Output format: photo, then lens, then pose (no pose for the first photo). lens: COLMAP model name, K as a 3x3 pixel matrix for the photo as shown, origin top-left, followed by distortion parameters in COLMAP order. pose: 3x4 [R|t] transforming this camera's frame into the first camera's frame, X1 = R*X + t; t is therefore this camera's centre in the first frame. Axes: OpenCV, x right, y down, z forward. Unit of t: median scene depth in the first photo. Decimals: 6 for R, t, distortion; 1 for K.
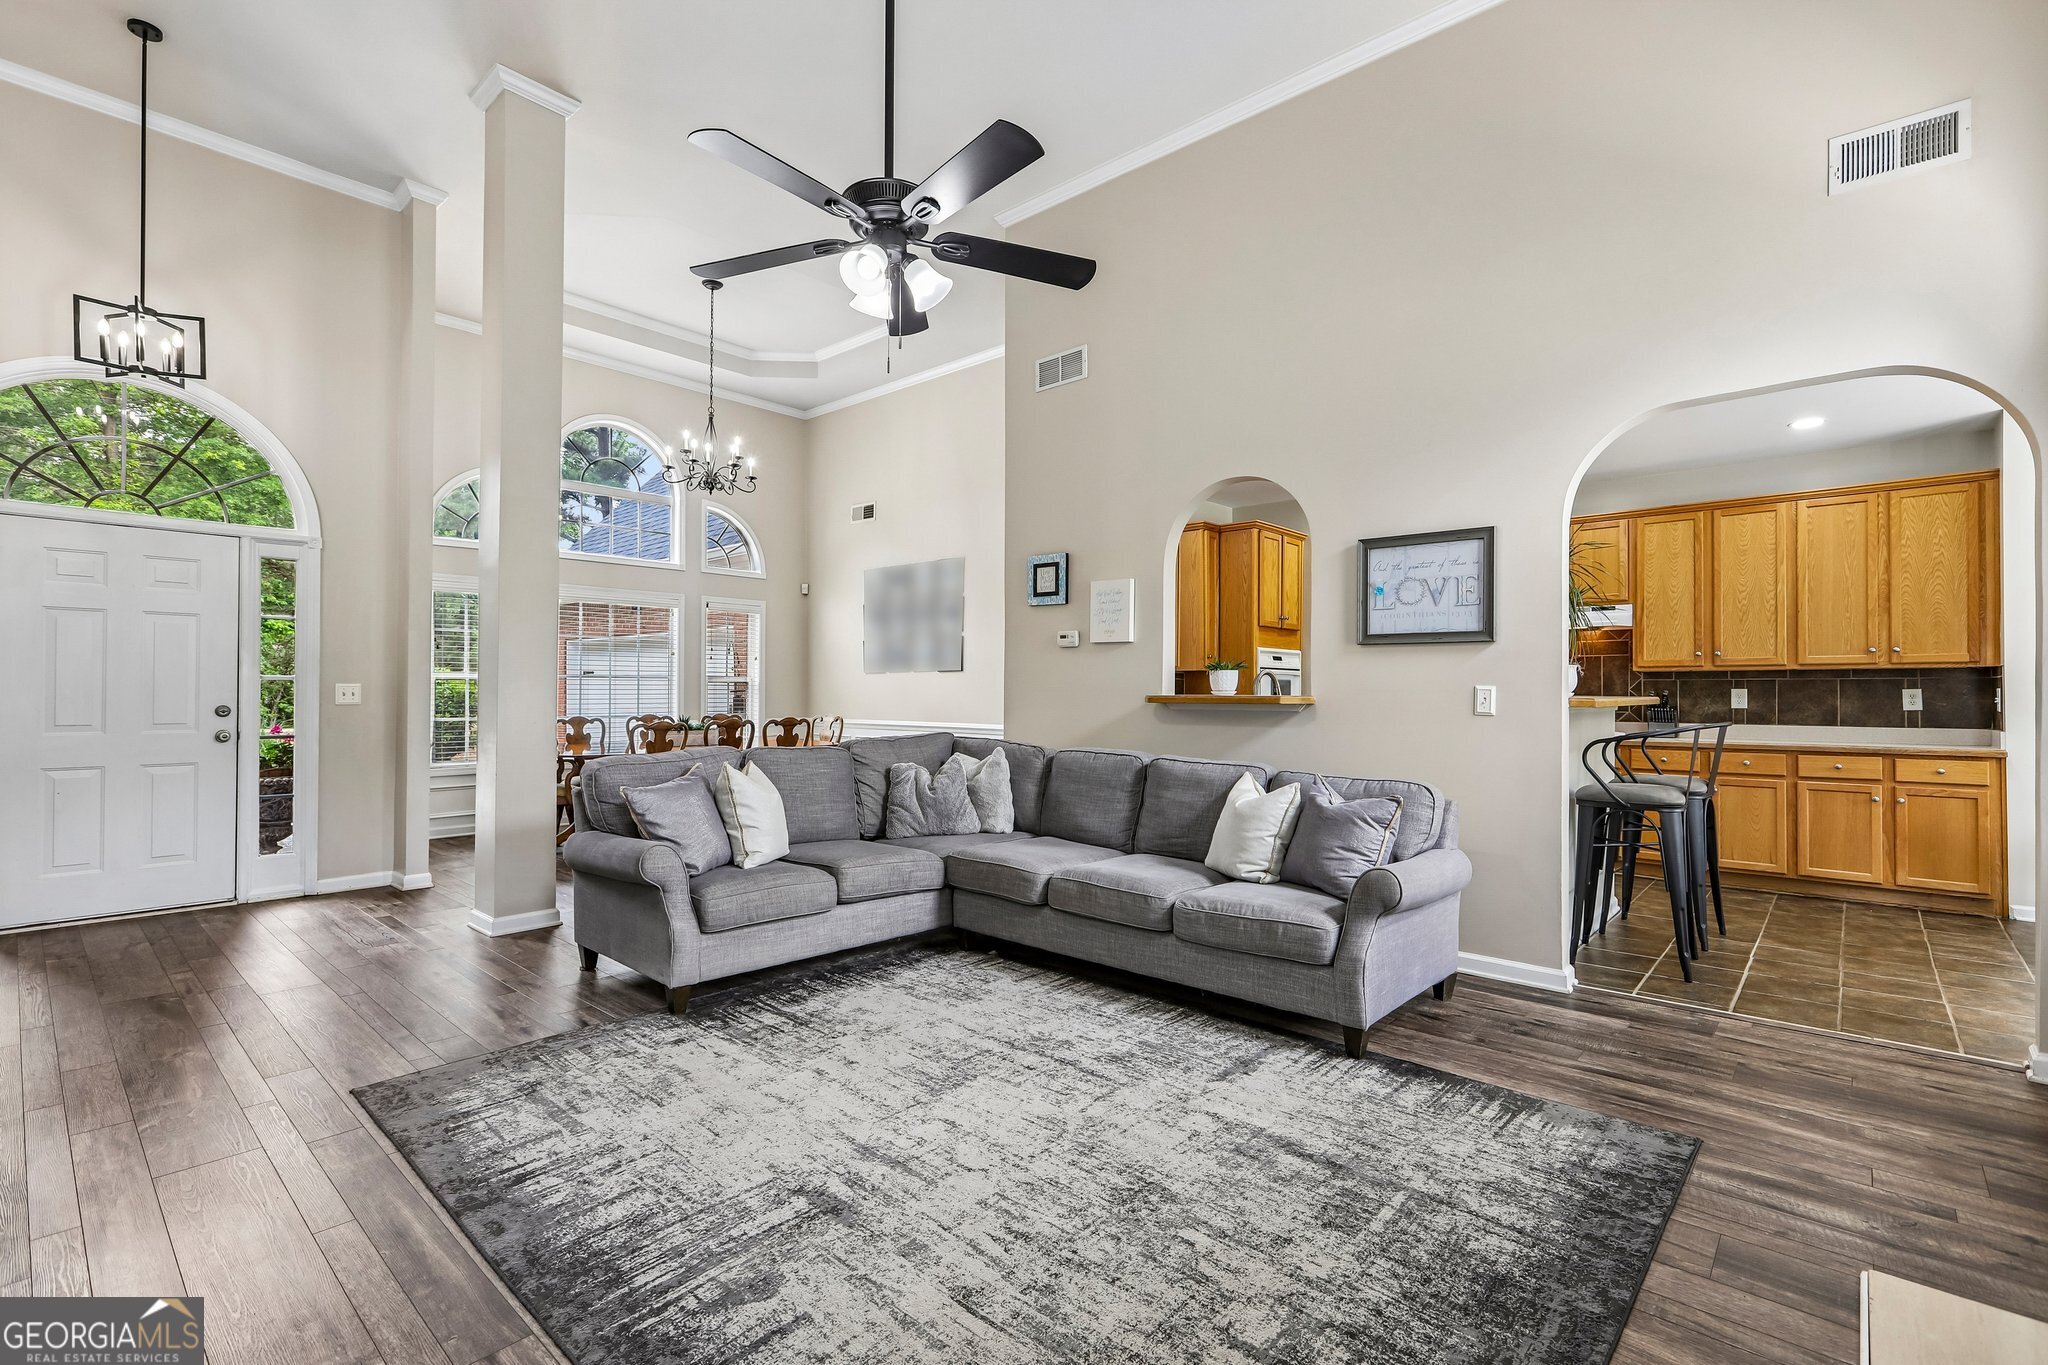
lens RADIAL K [[922.4, 0, 1032.7], [0, 922.4, 681.2], [0, 0, 1]] dist [-0.002237, -0.000641]
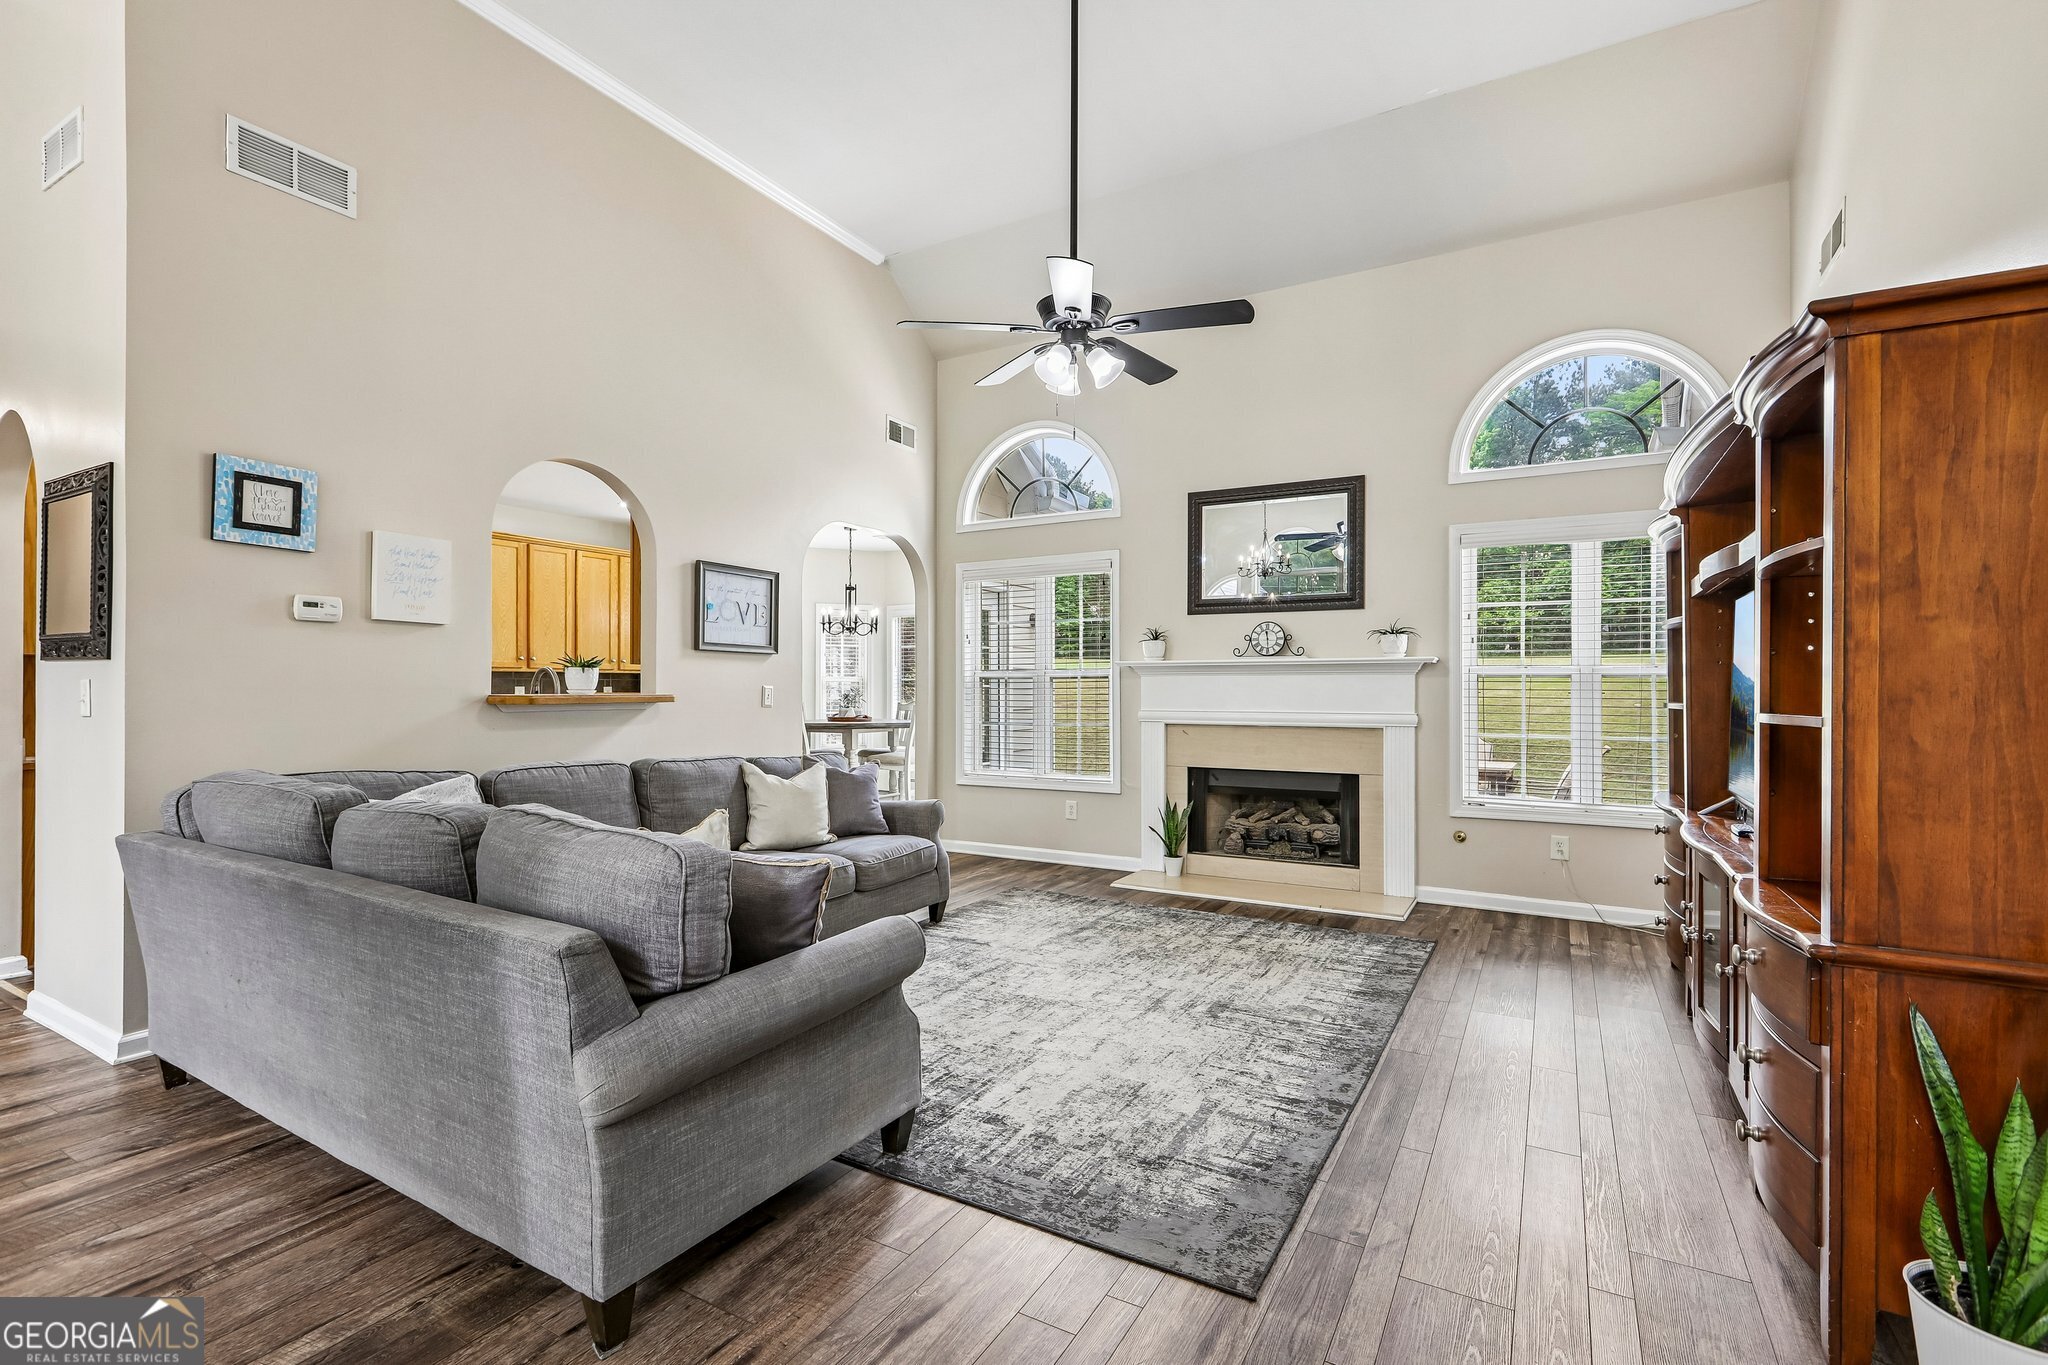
lens RADIAL K [[922.4, 0, 1014.8], [0, 922.4, 678.7], [0, 0, 1]] dist [-0.002237, -0.000641]
pose [[-0.196309, 0.007219, 0.980516, -1.380351], [-0.015462, 0.999826, -0.010457, 0.003990], [-0.980420, -0.017214, -0.196163, 1.322371]]
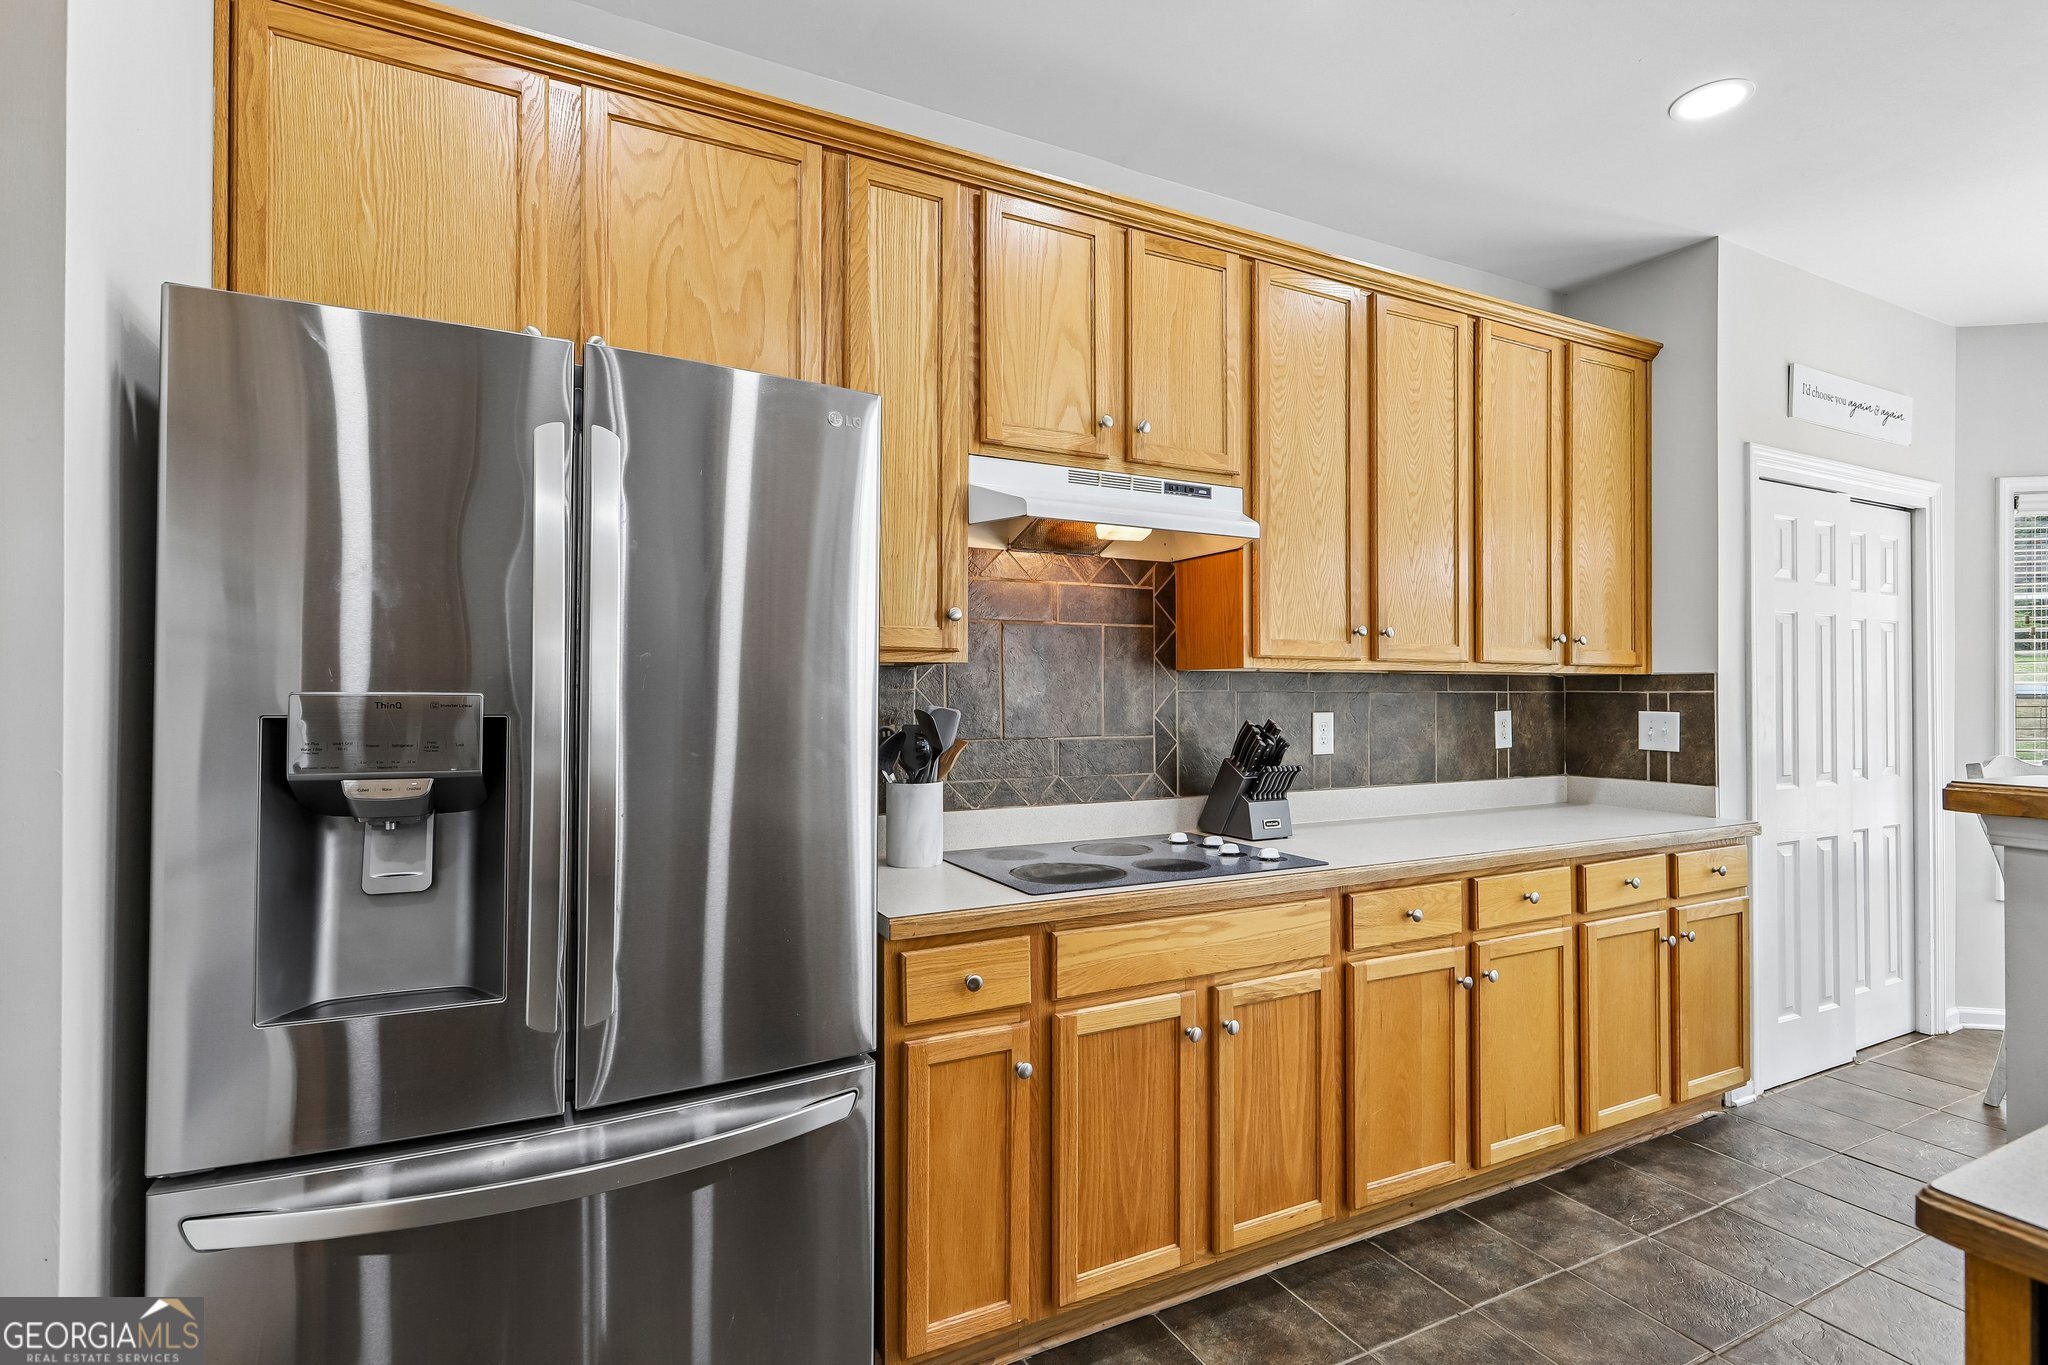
lens RADIAL K [[970.9, 0, 1014.6], [0, 970.9, 684.1], [0, 0, 1]] dist [-0.005776, 0.003958]
pose [[0.366295, 0.002341, 0.930496, 0.603326], [-0.015502, 0.999873, 0.003587, -0.010974], [-0.930369, -0.015739, 0.366285, 2.215589]]
